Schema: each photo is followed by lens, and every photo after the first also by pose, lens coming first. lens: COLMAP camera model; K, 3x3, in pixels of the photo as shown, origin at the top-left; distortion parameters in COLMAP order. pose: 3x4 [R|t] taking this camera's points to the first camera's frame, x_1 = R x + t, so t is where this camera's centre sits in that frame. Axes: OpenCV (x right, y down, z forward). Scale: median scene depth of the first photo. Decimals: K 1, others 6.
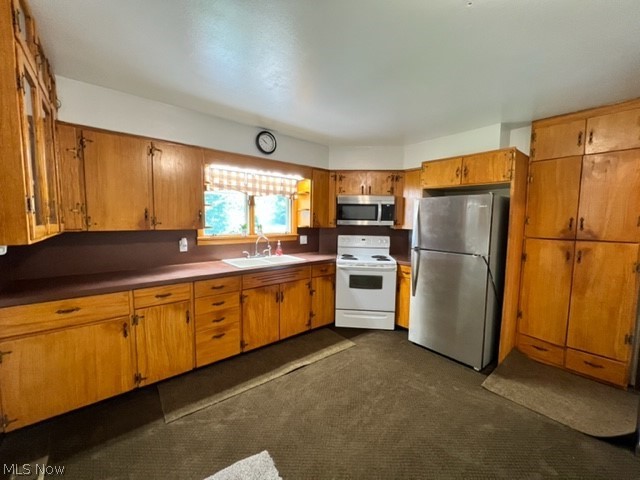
lens RADIAL K [[256.9, 0, 320.0], [0, 256.9, 240.0], [0, 0, 1]] dist [-0.003378, 0.000017]
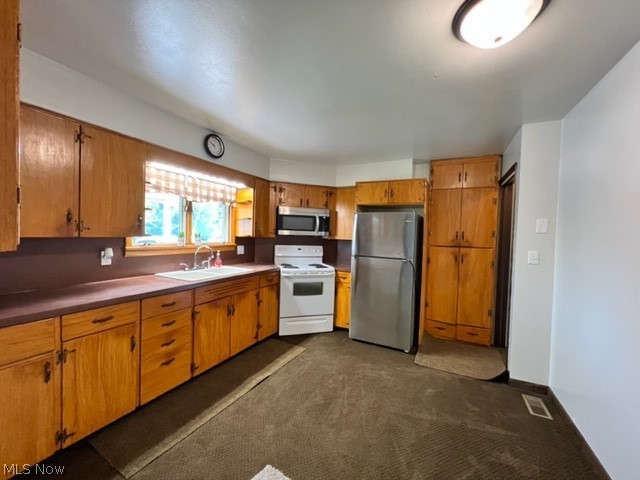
lens RADIAL K [[256.9, 0, 320.0], [0, 256.9, 240.0], [0, 0, 1]] dist [-0.003378, 0.000017]
pose [[0.917574, 0.004980, 0.397534, -0.244186], [0.013532, 0.998951, -0.043747, 0.011453], [-0.397335, 0.045521, 0.916544, 0.000413]]
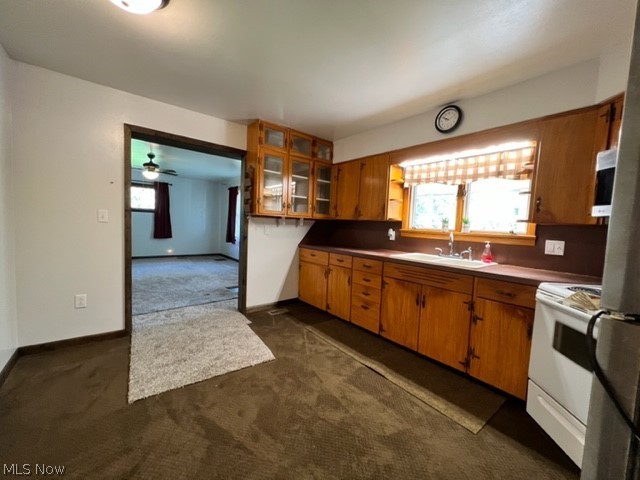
lens RADIAL K [[256.9, 0, 320.0], [0, 256.9, 240.0], [0, 0, 1]] dist [-0.003378, 0.000017]
pose [[-0.016127, 0.050028, -0.998618, 0.710800], [-0.124090, 0.990926, 0.051647, 0.024542], [0.992140, 0.124751, -0.009772, 0.689638]]
